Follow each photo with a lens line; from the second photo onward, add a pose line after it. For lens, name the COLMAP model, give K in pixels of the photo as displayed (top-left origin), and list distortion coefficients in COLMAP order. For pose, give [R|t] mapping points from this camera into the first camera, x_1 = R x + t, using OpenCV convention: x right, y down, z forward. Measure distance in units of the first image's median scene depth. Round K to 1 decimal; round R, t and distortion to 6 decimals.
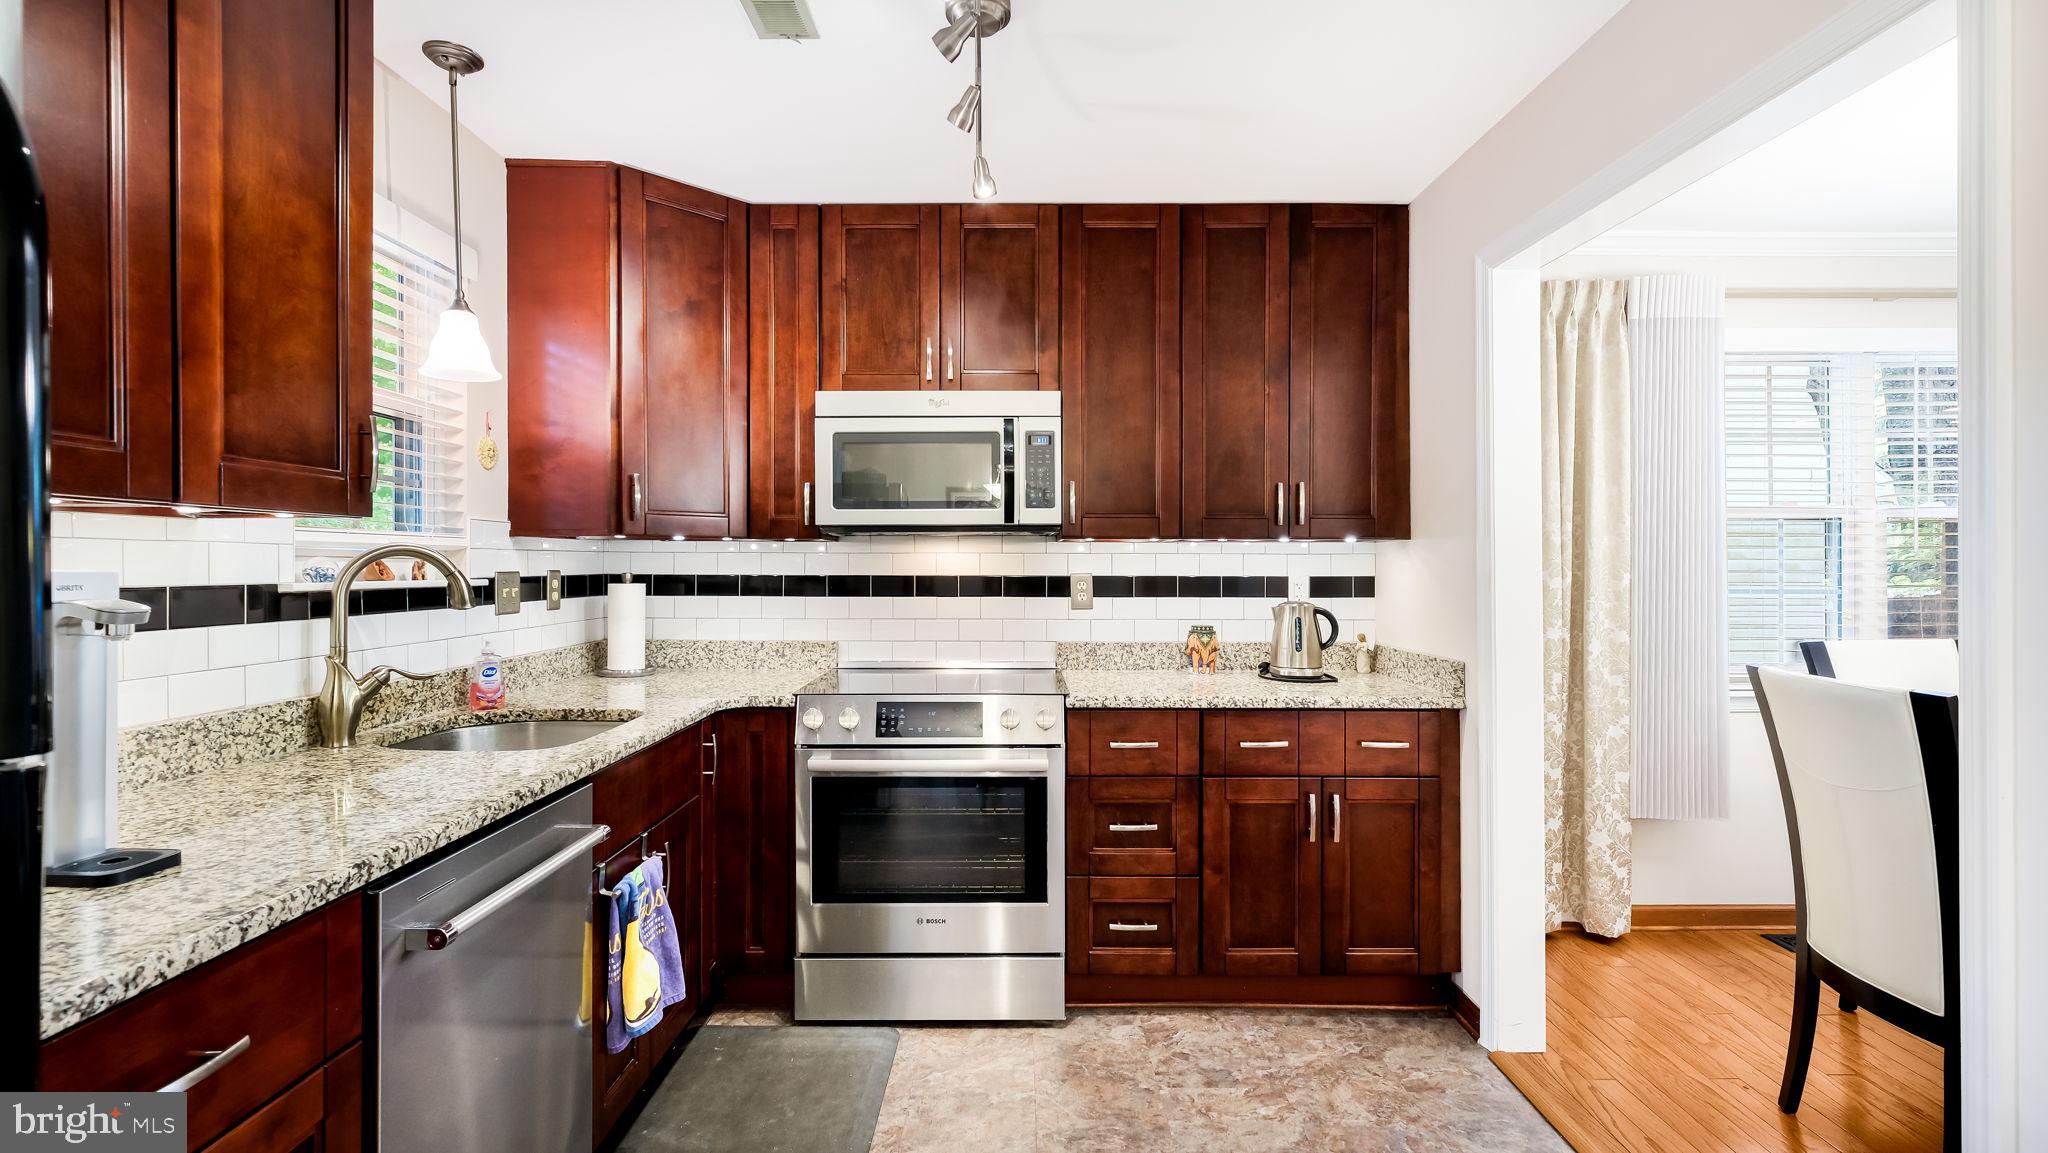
lens RADIAL K [[917.2, 0, 1012.6], [0, 917.2, 569.0], [0, 0, 1]] dist [0.001630, -0.000025]
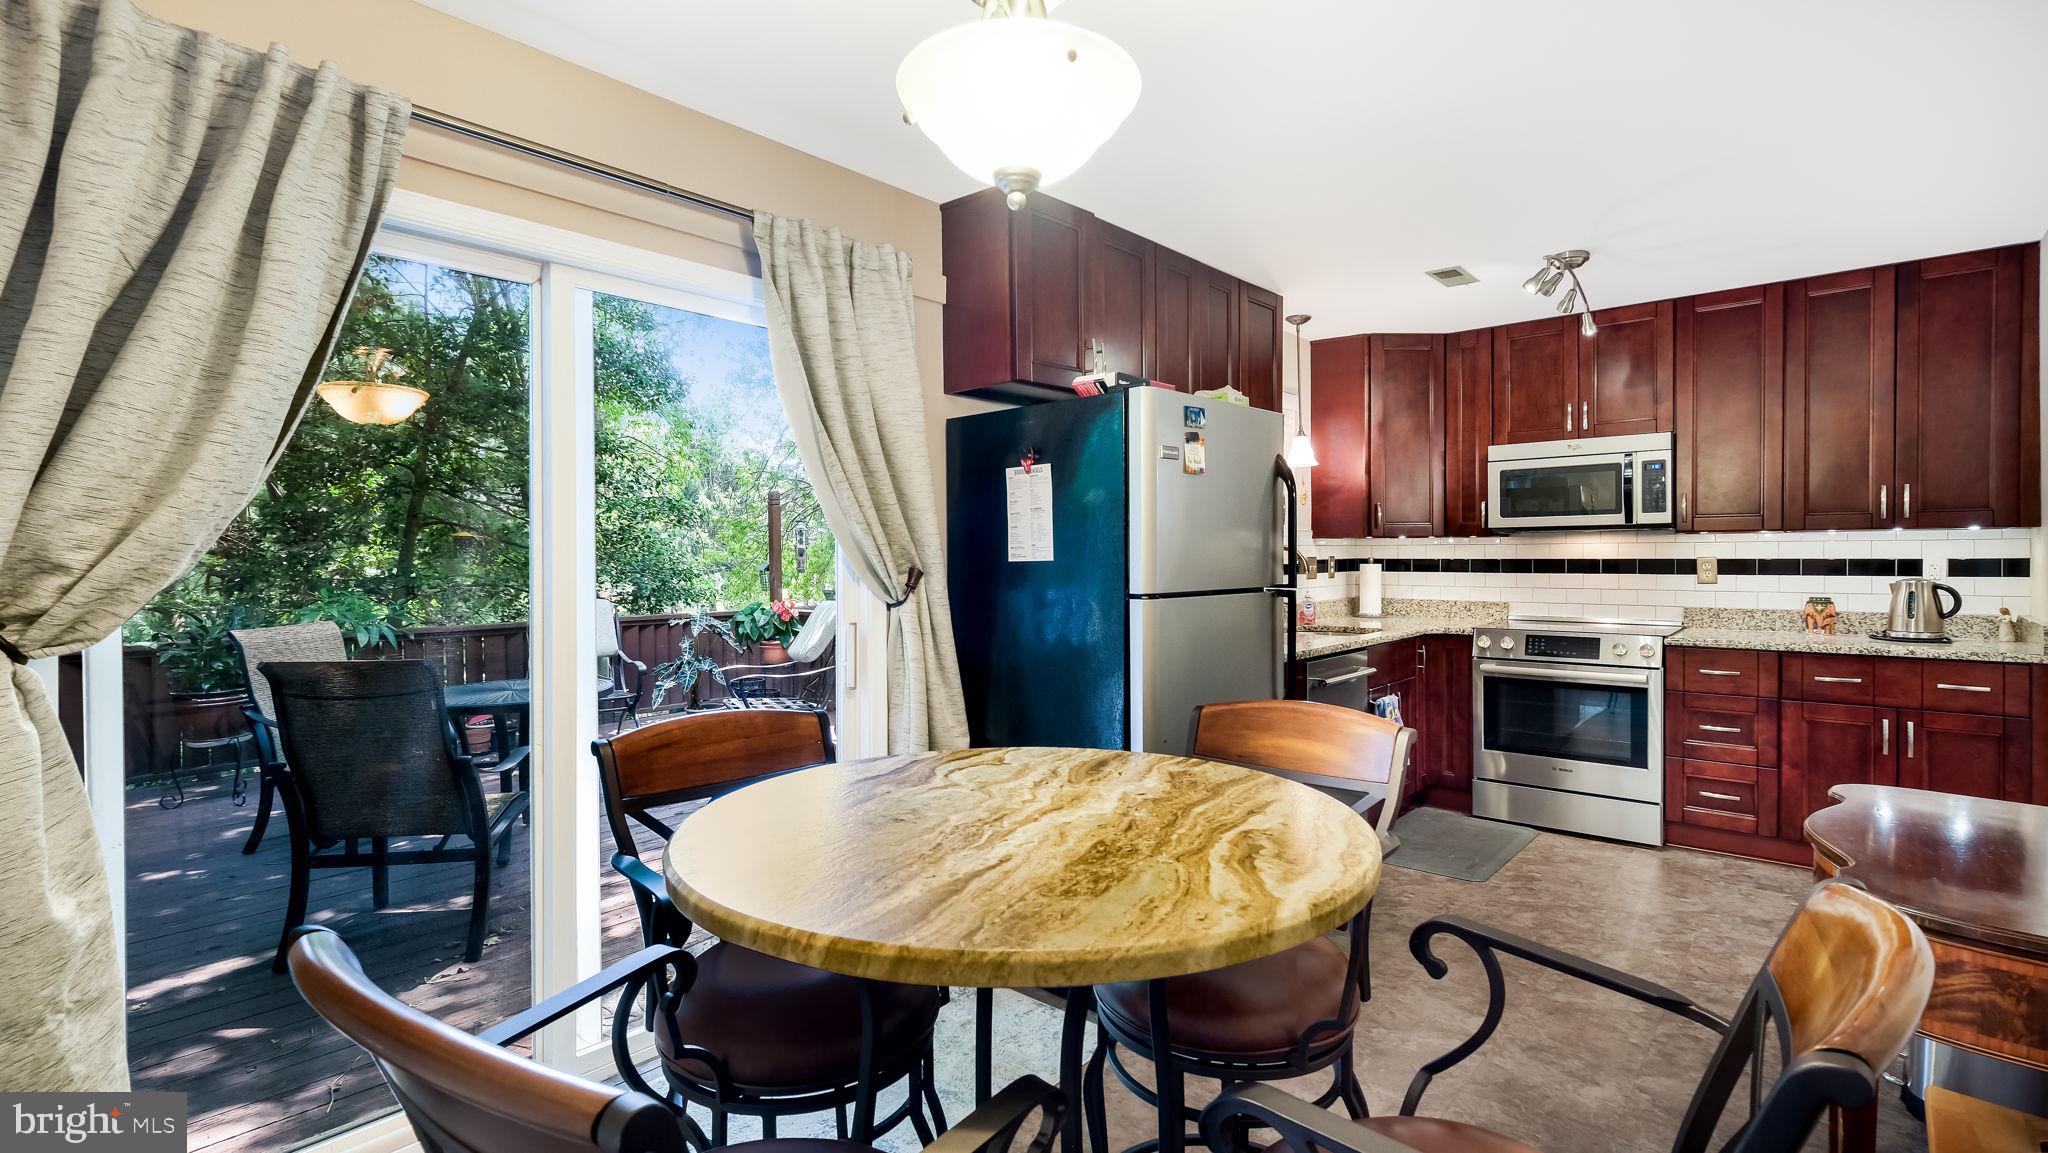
lens RADIAL K [[934.1, 0, 1009.8], [0, 934.1, 565.8], [0, 0, 1]] dist [0.000548, 0.000737]
pose [[0.743910, 0.002078, -0.668276, 0.283052], [0.004456, 0.999958, 0.008069, 0.002643], [0.668265, -0.008980, 0.743869, -0.869023]]
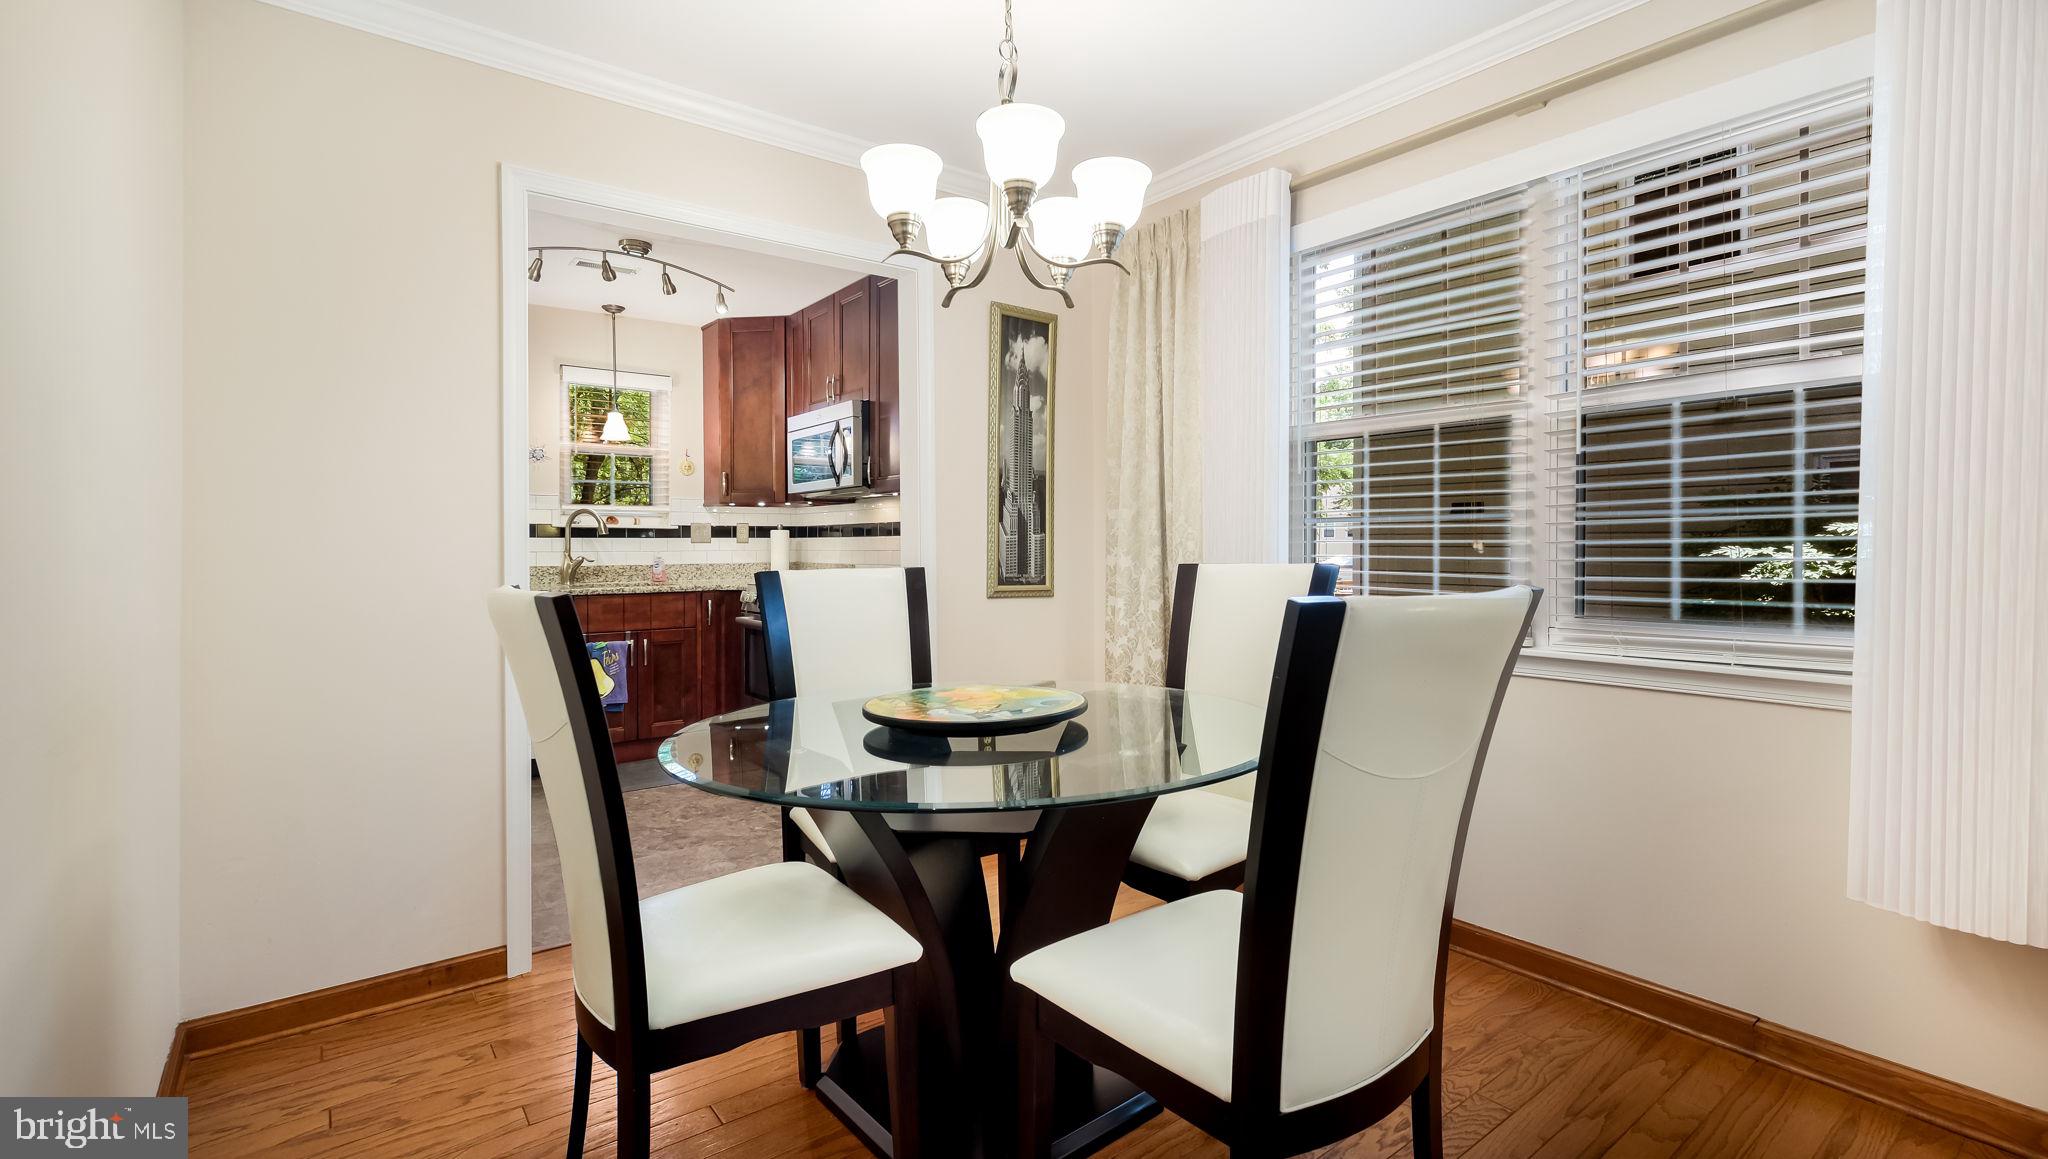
lens RADIAL K [[903.9, 0, 1017.6], [0, 903.9, 563.0], [0, 0, 1]] dist [-0.000694, -0.000532]
pose [[0.610026, 0.007809, -0.792343, 1.549993], [0.002000, 0.999933, 0.011394, 0.072102], [0.792379, -0.008535, 0.609969, 0.305508]]
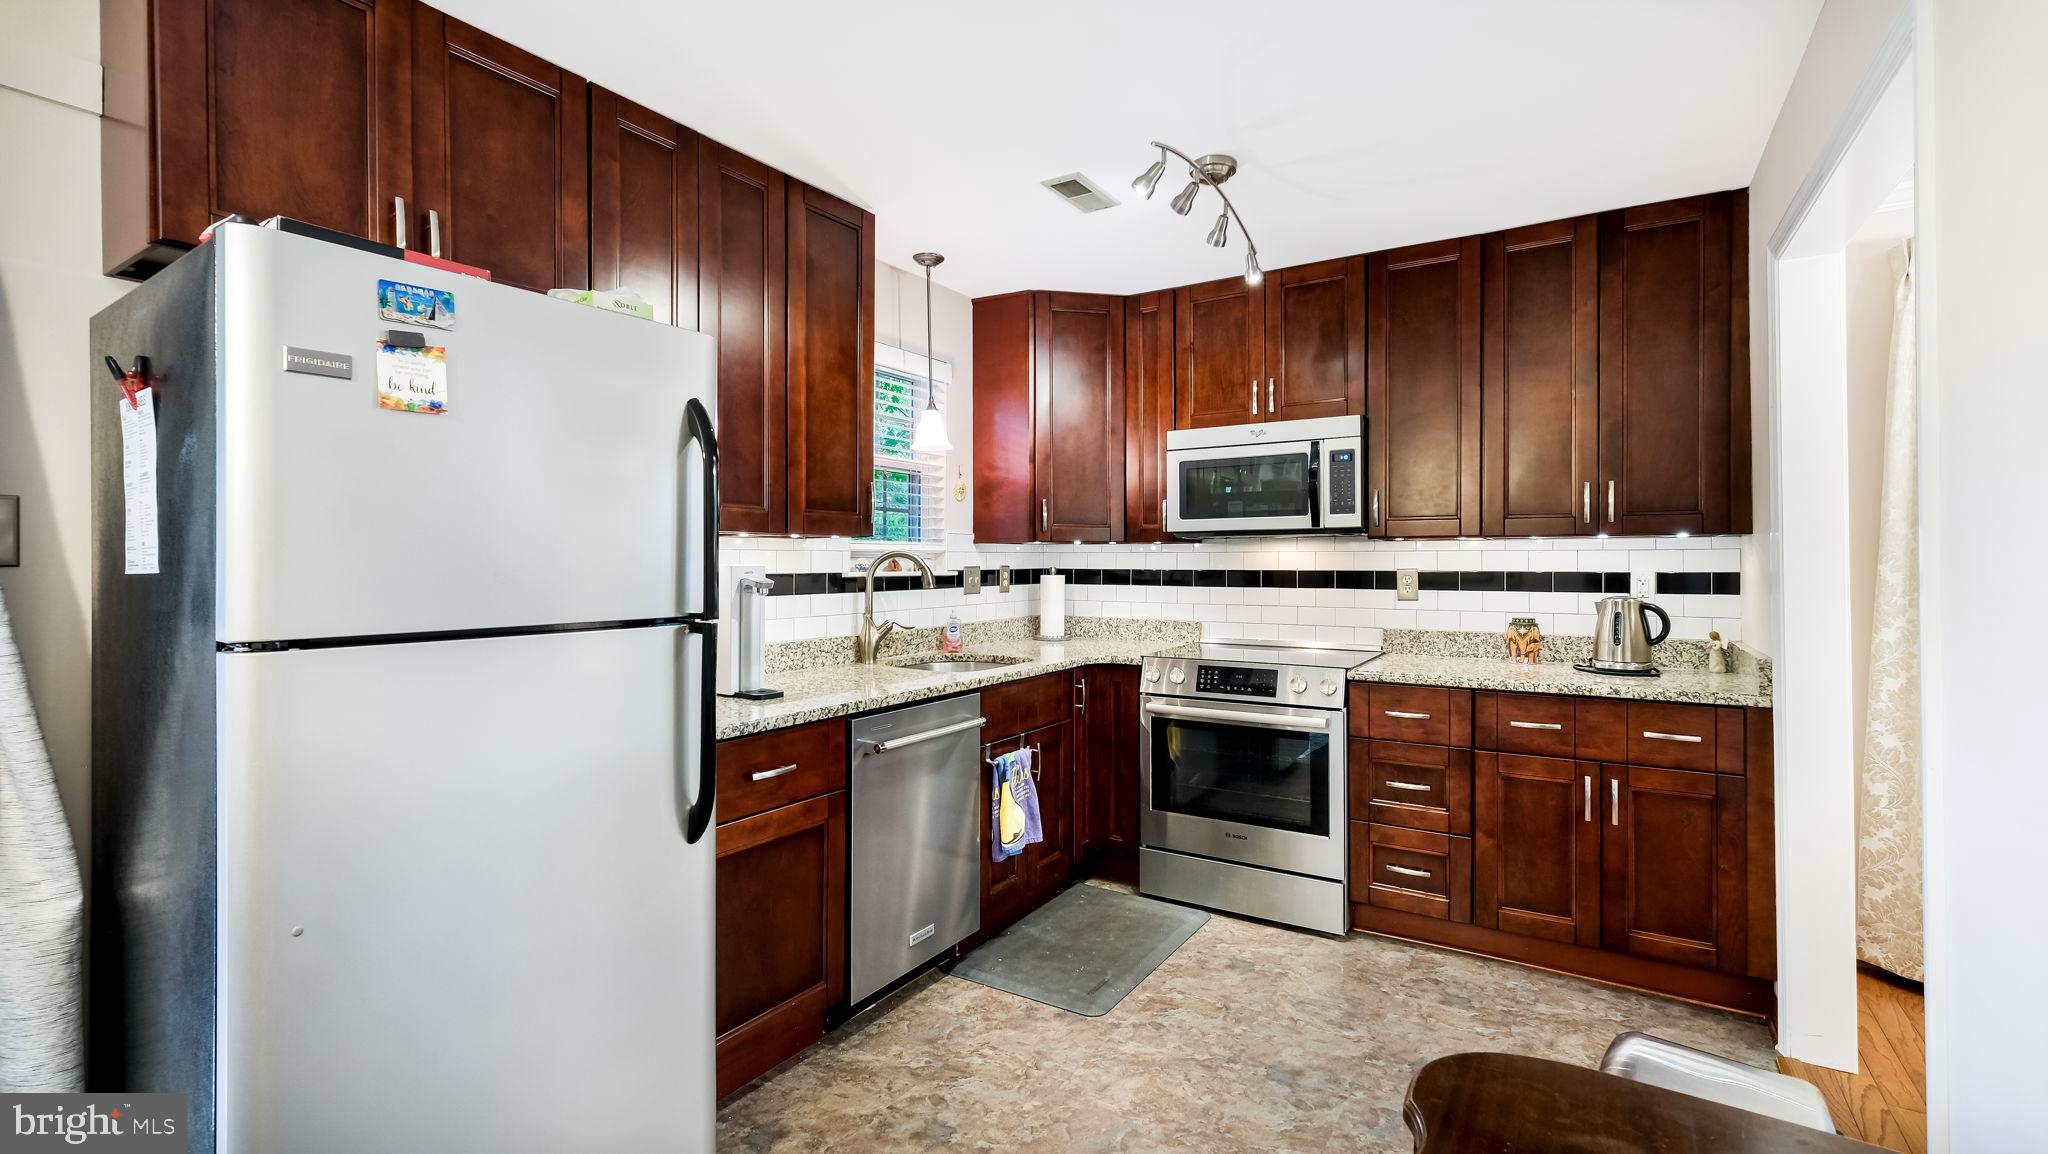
lens RADIAL K [[903.9, 0, 1017.6], [0, 903.9, 560.5], [0, 0, 1]] dist [-0.000694, -0.000532]
pose [[0.844021, -0.002331, -0.536304, 0.326567], [-0.000338, 0.999988, -0.004878, 0.000106], [0.536309, 0.004299, 0.844010, -0.238389]]
